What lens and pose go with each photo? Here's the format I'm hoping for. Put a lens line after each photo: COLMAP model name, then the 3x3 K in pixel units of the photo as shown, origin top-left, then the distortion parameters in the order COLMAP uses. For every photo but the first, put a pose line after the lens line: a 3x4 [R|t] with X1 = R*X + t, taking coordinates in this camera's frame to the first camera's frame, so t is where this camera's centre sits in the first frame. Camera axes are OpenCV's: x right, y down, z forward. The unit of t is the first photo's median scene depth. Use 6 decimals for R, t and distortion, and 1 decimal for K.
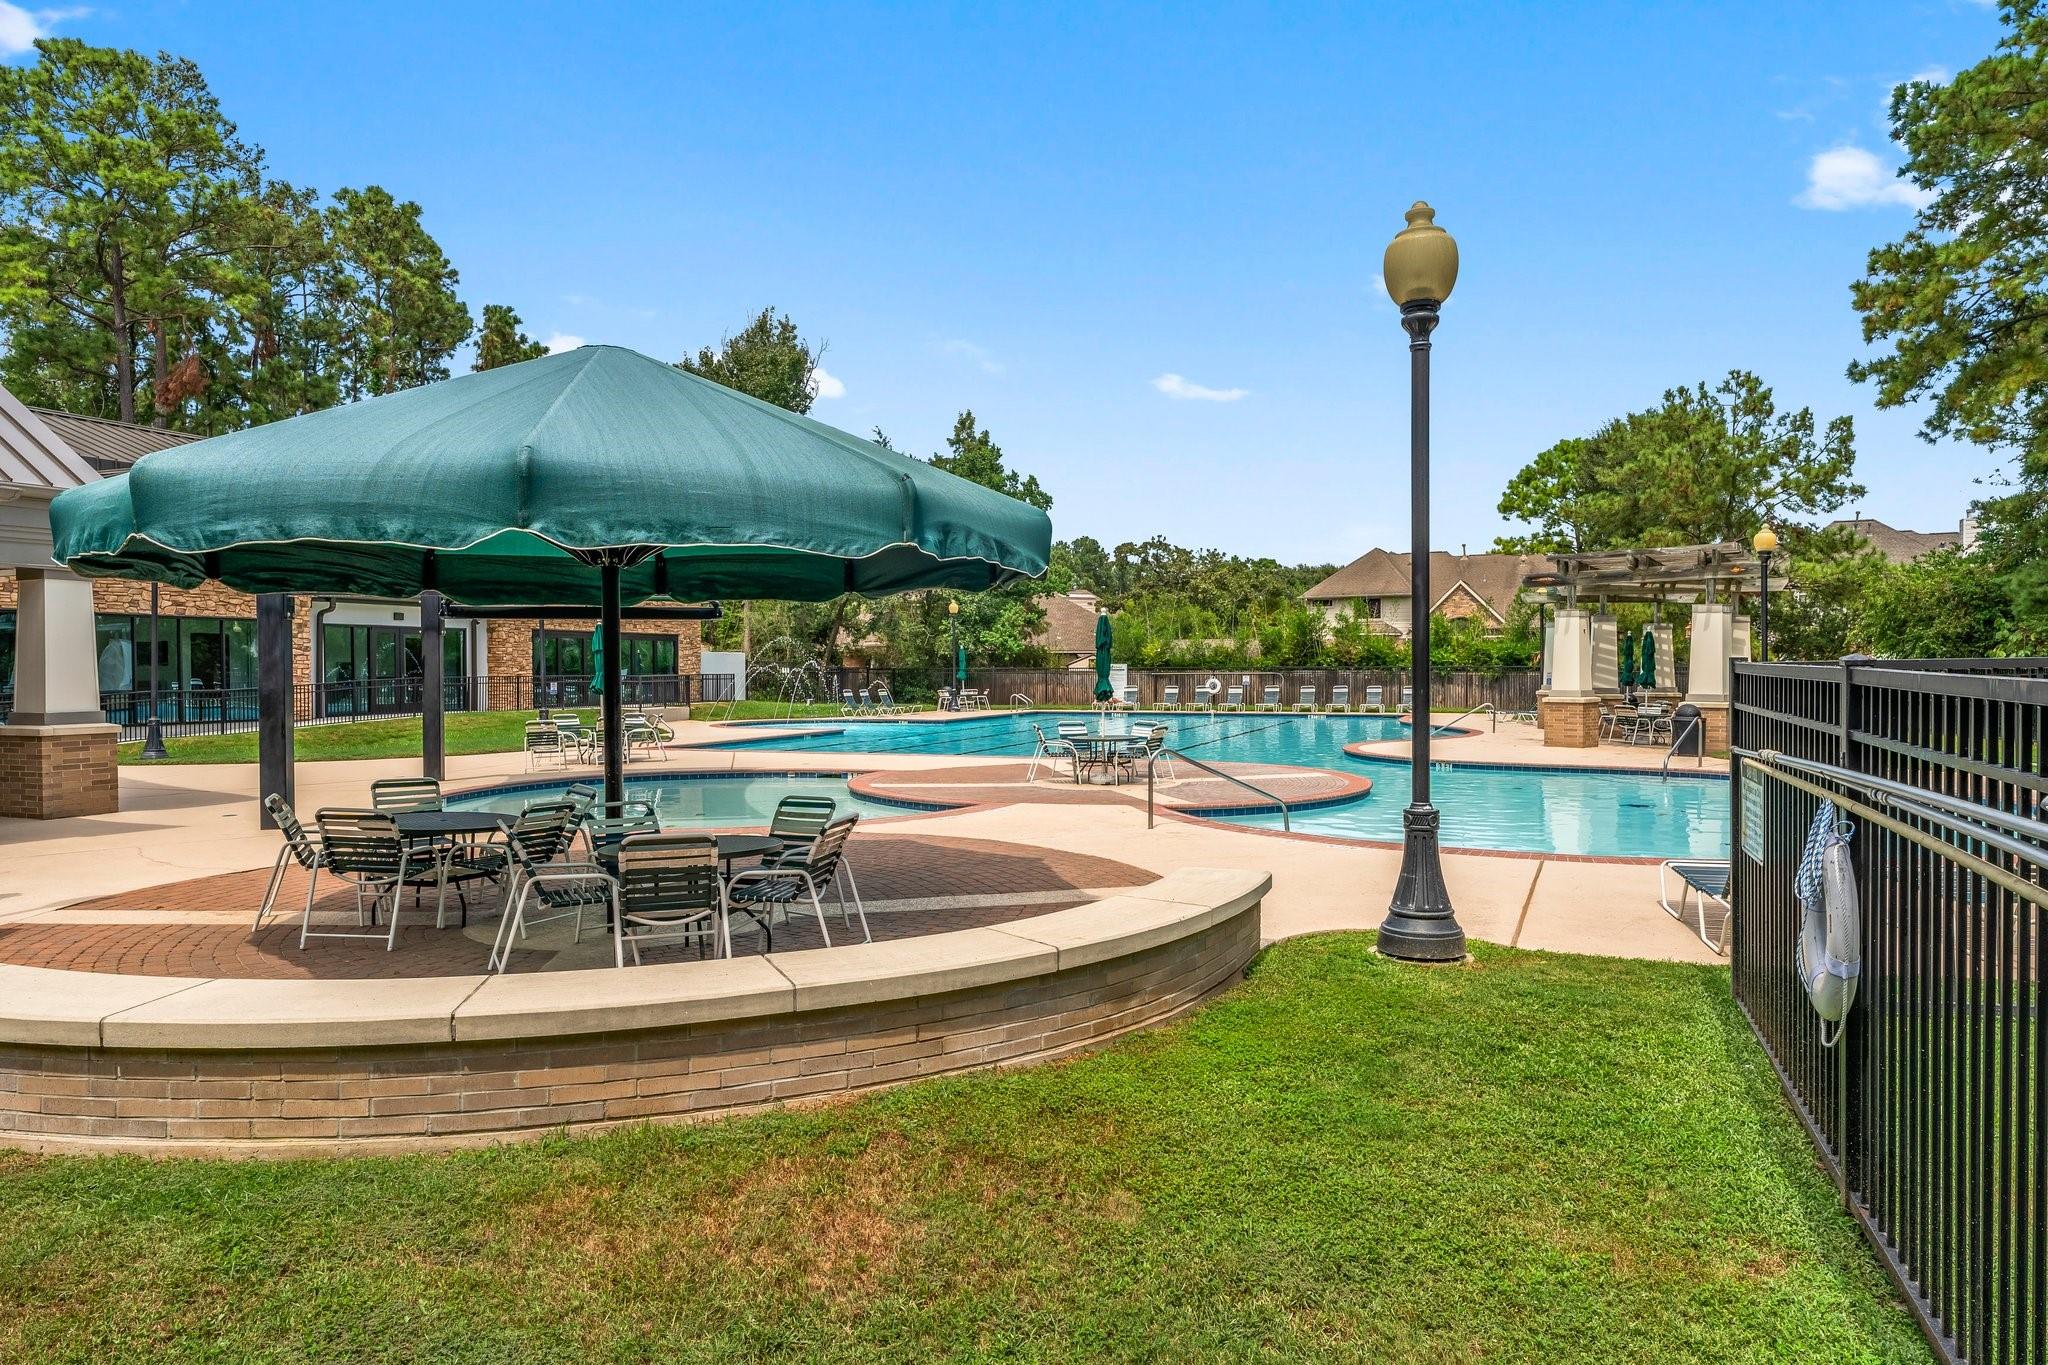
lens RADIAL K [[1193.3, 0, 1060.6], [0, 1193.3, 685.7], [0, 0, 1]] dist [0.002941, 0.003283]
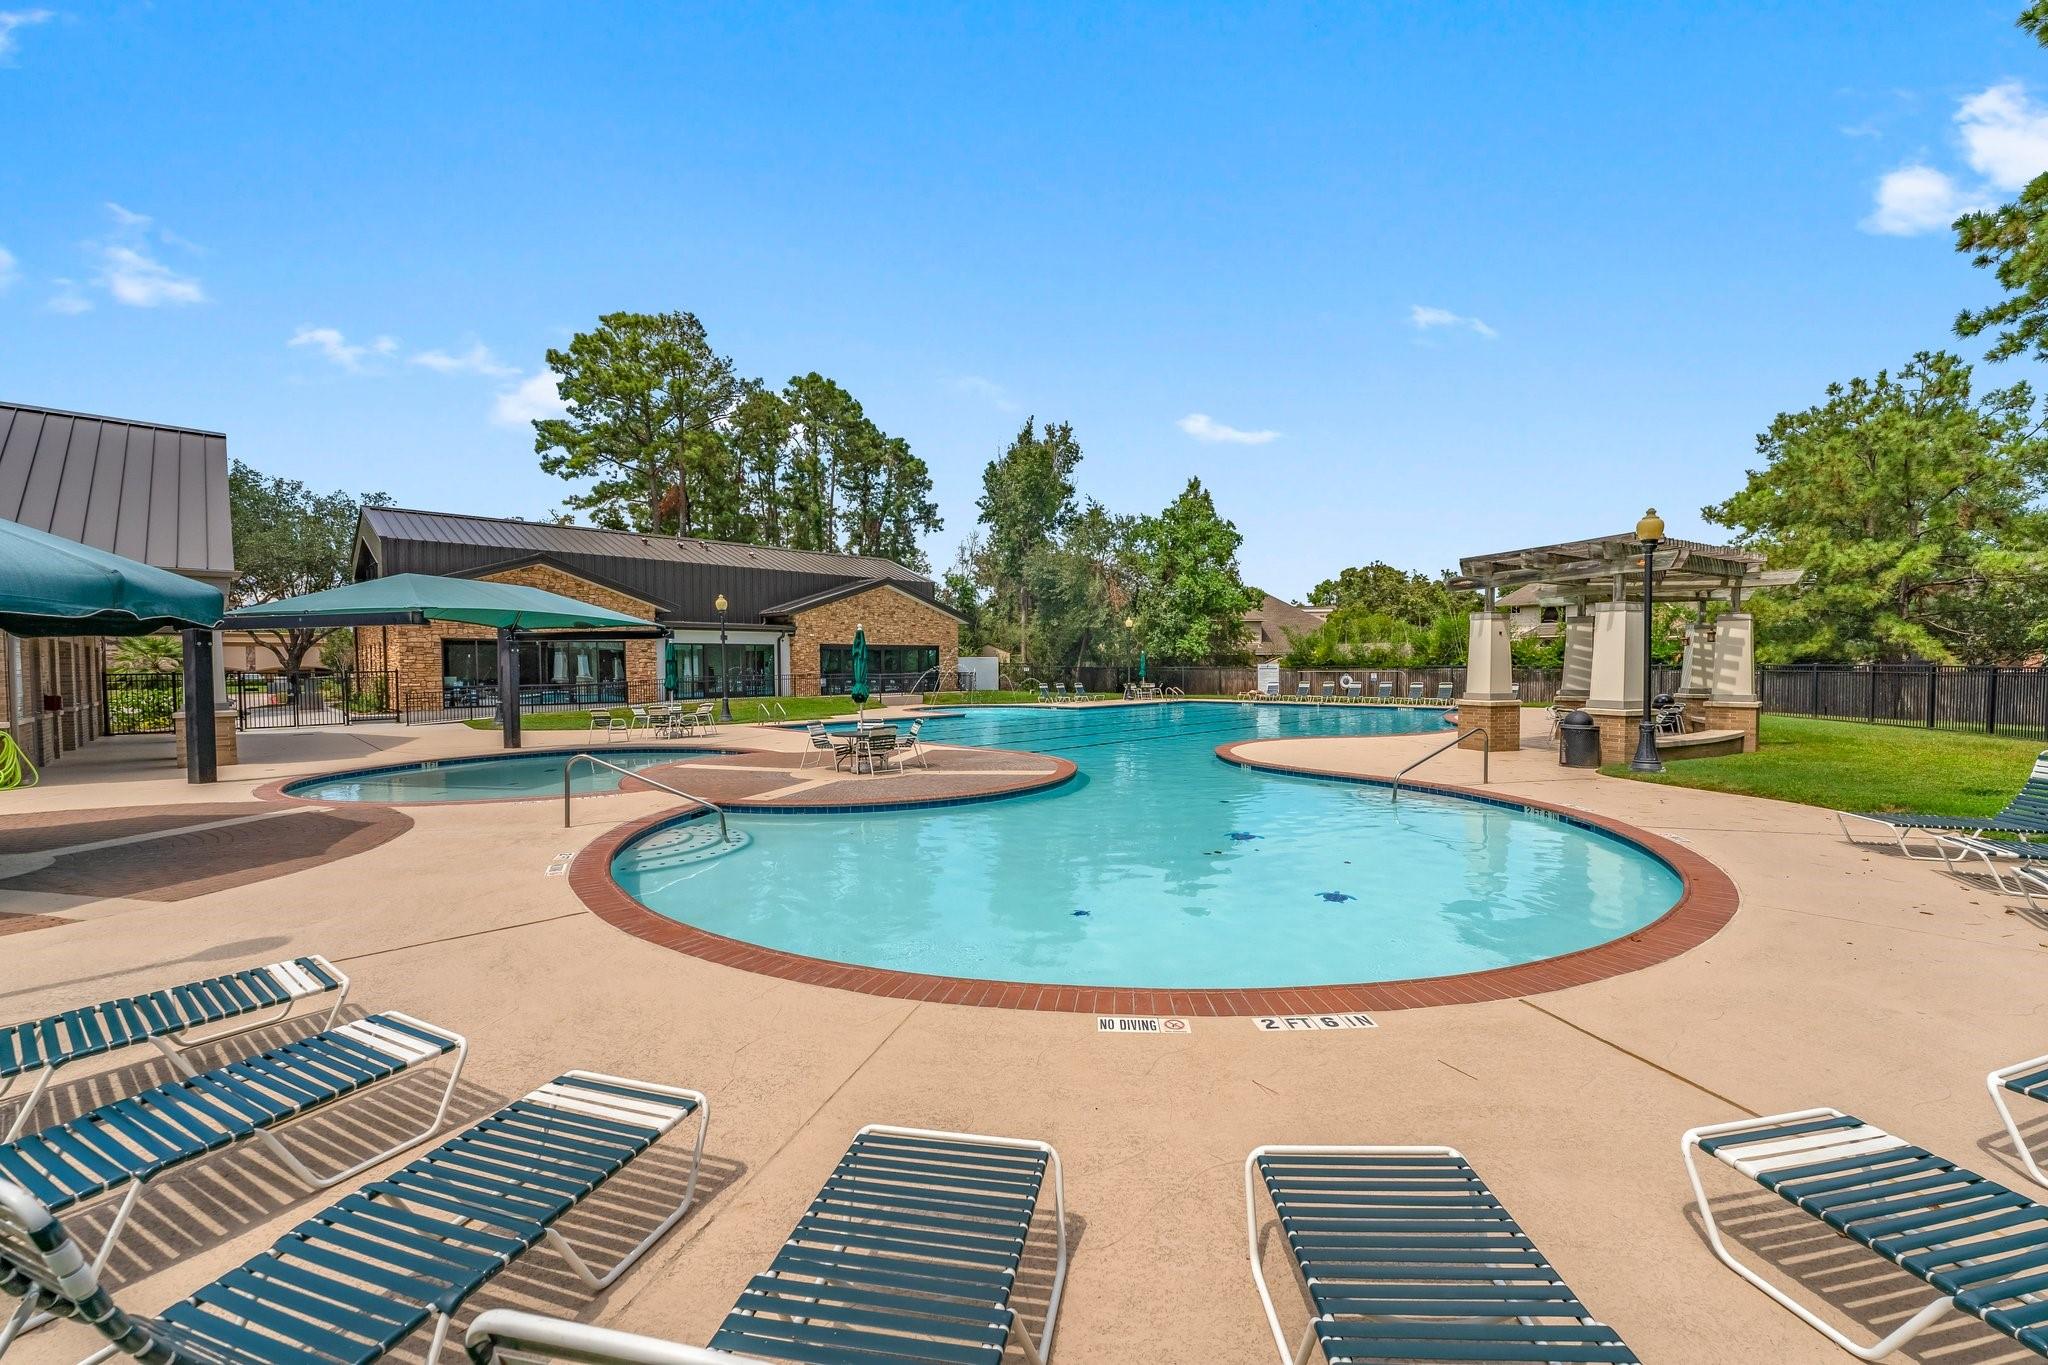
lens RADIAL K [[800.1, 0, 1076.9], [0, 800.1, 700.7], [0, 0, 1]] dist [0.000001, 0.000218]
pose [[0.913541, 0.015377, -0.406456, 0.216003], [-0.002587, 0.999485, 0.031996, -0.005748], [0.406739, -0.028178, 0.913110, 0.139998]]
